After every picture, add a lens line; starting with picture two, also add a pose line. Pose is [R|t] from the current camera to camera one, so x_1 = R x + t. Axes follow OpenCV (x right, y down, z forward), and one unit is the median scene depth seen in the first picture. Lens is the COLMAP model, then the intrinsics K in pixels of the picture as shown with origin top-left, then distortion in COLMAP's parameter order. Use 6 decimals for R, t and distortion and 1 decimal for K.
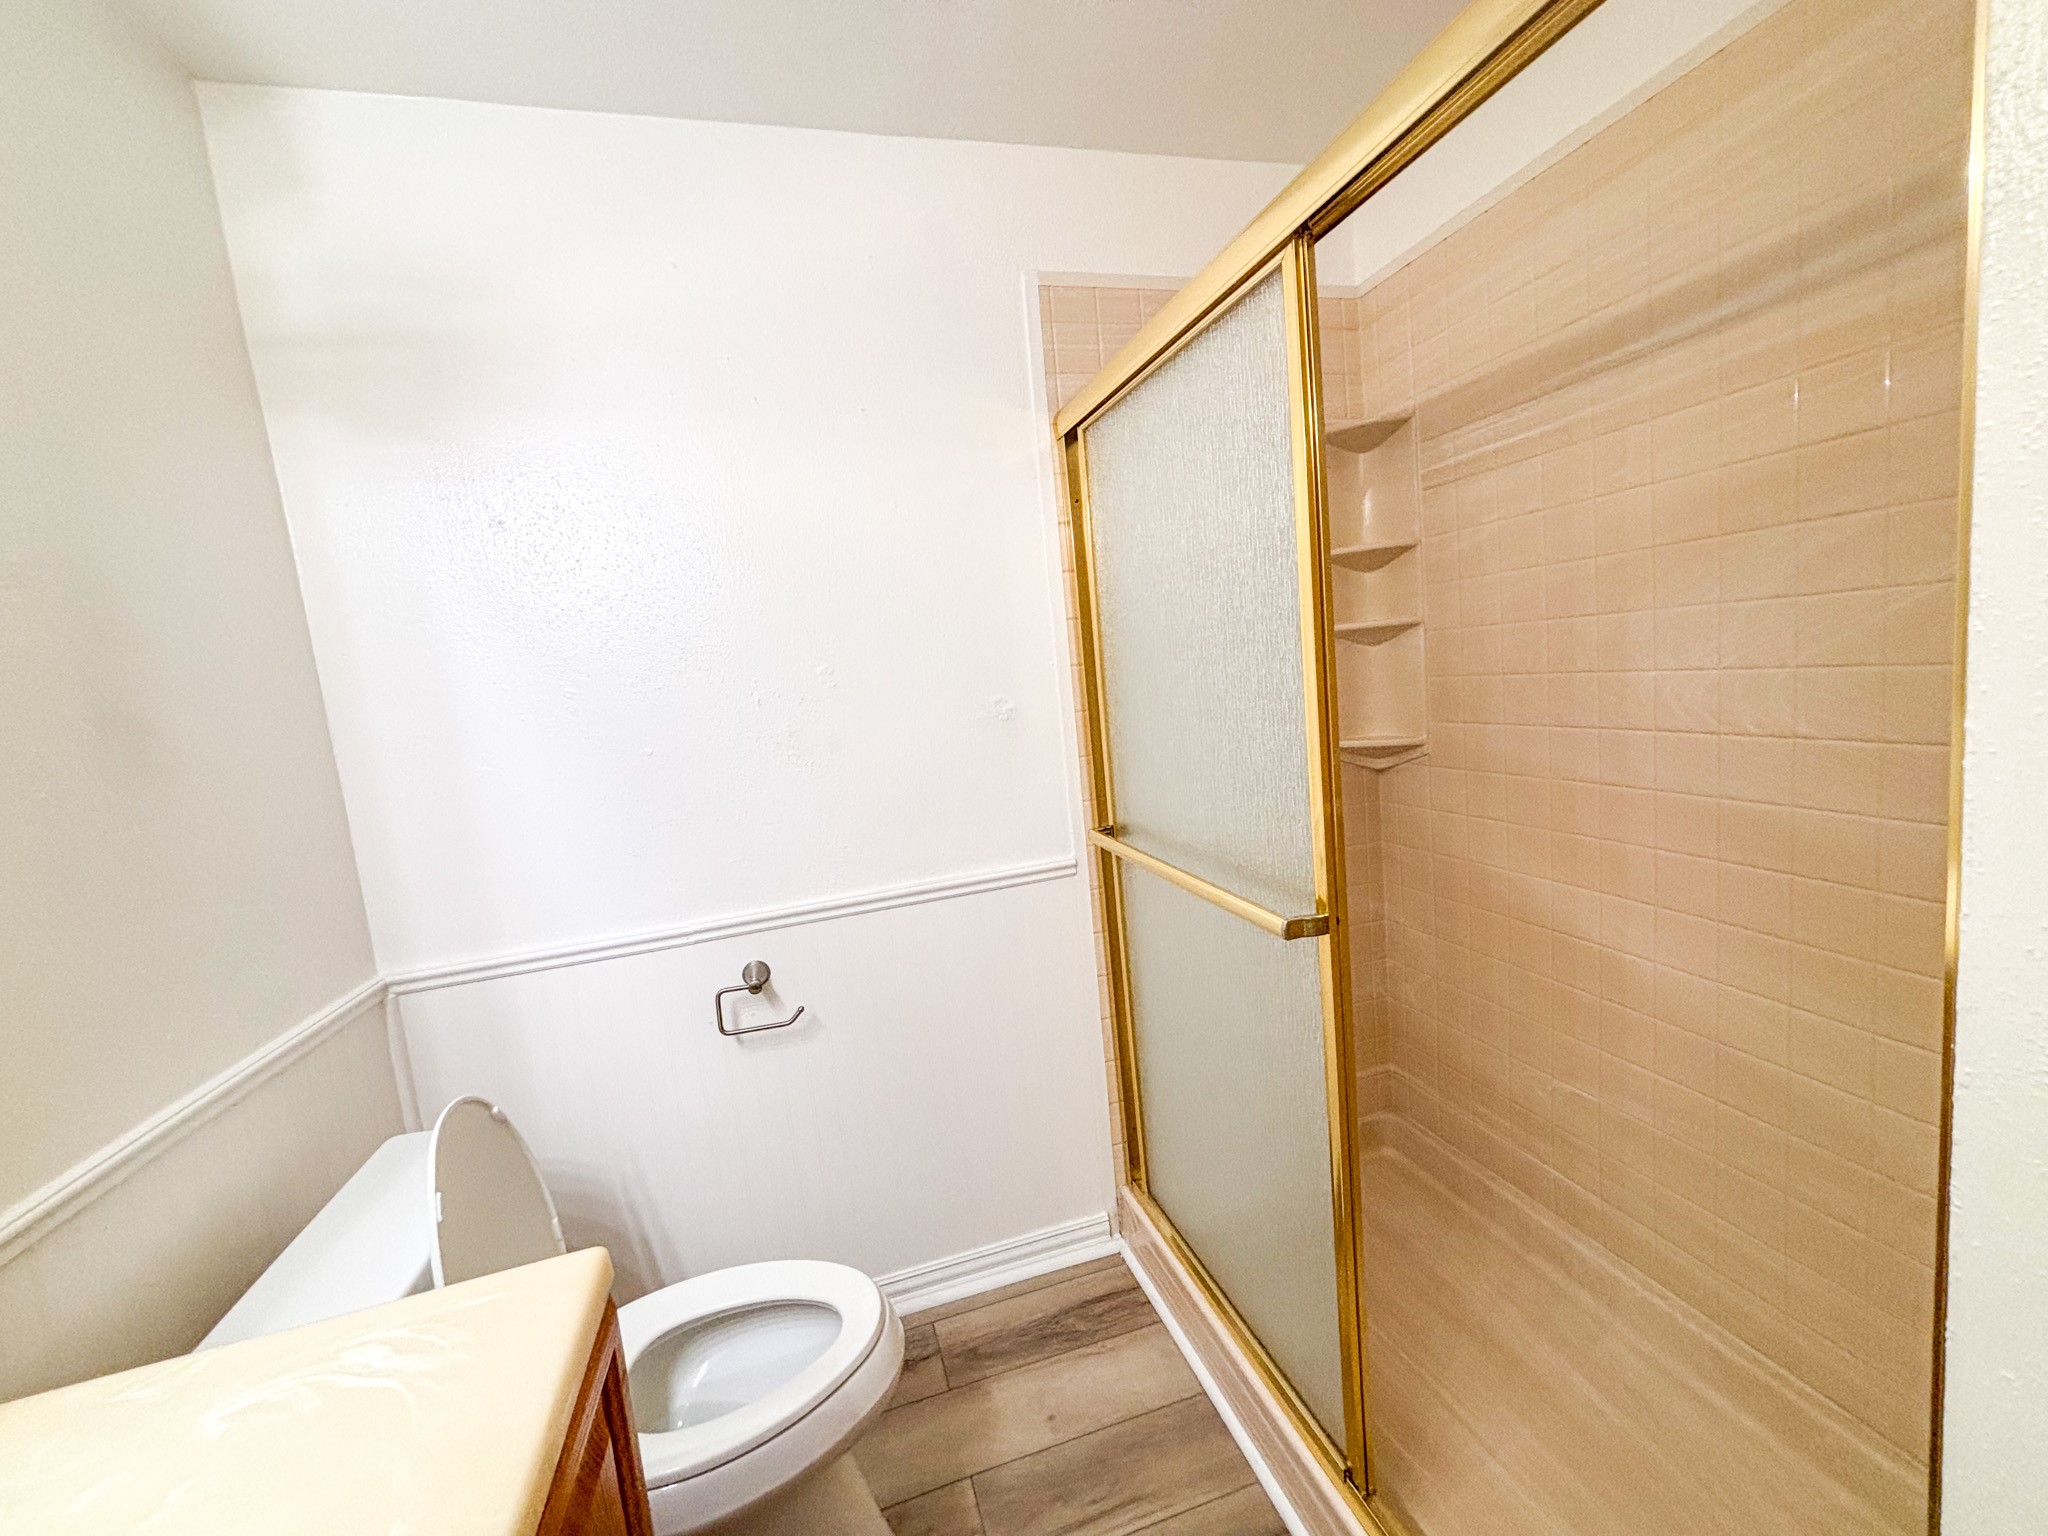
lens RADIAL K [[825.4, 0, 1019.4], [0, 825.4, 765.0], [0, 0, 1]] dist [-0.001540, 0.000957]
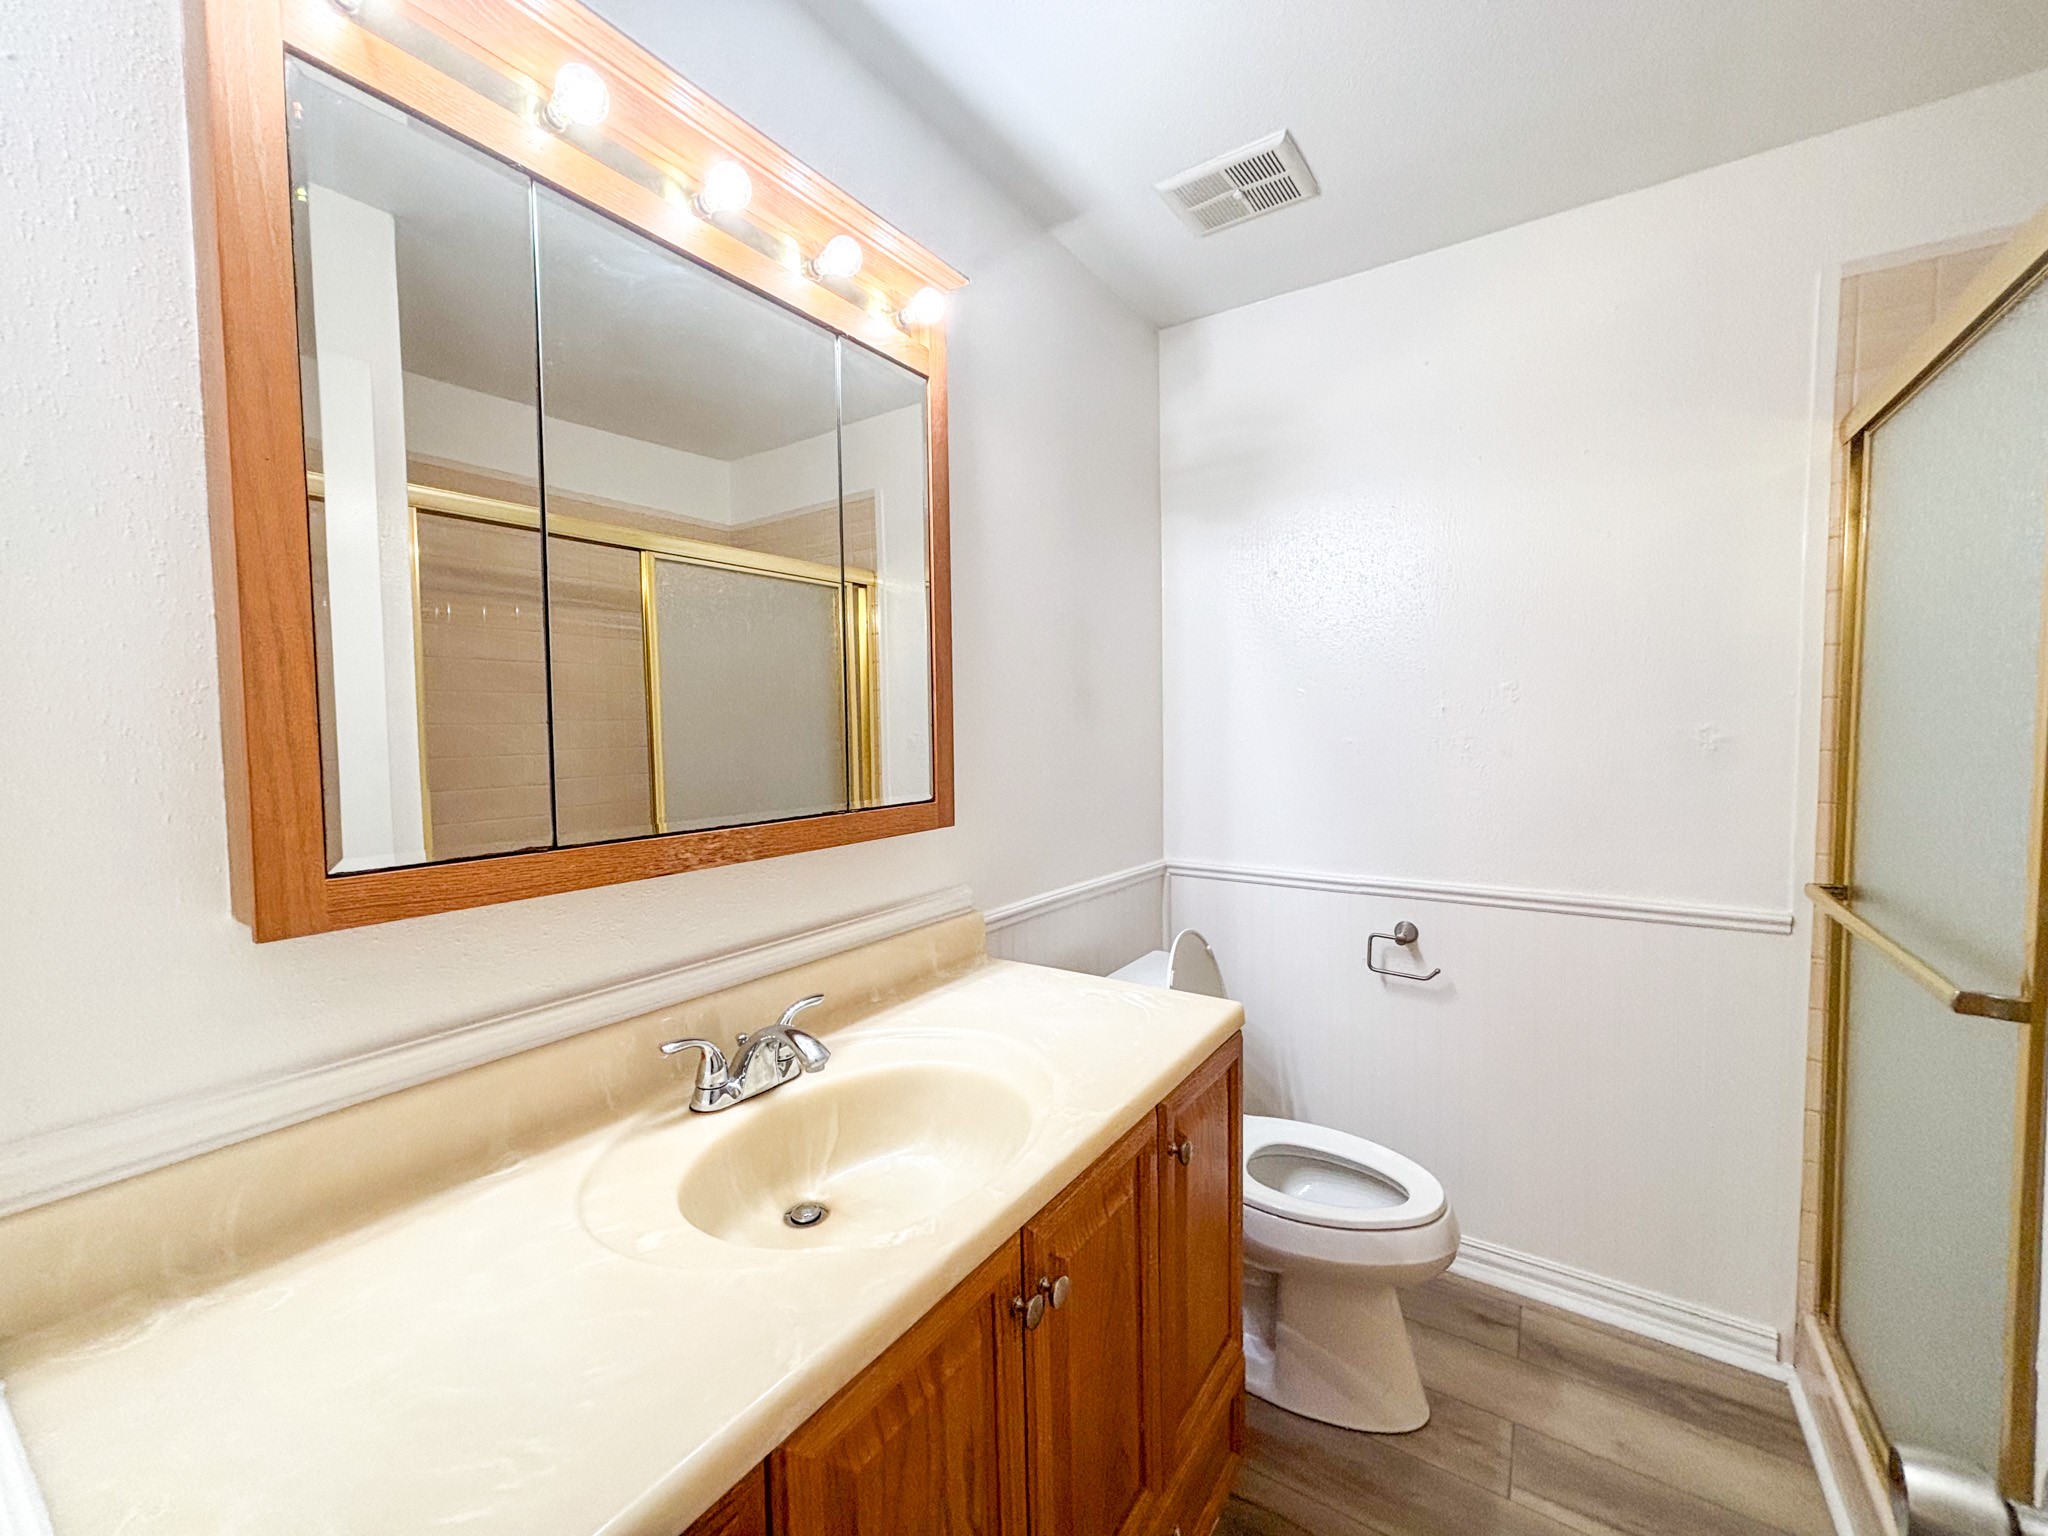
lens RADIAL K [[825.4, 0, 1025.7], [0, 825.4, 765.4], [0, 0, 1]] dist [-0.001540, 0.000957]
pose [[0.647555, 0.131085, -0.750659, 0.199202], [-0.140429, 0.988749, 0.051521, 0.027193], [0.748968, 0.072052, 0.658677, -0.237403]]
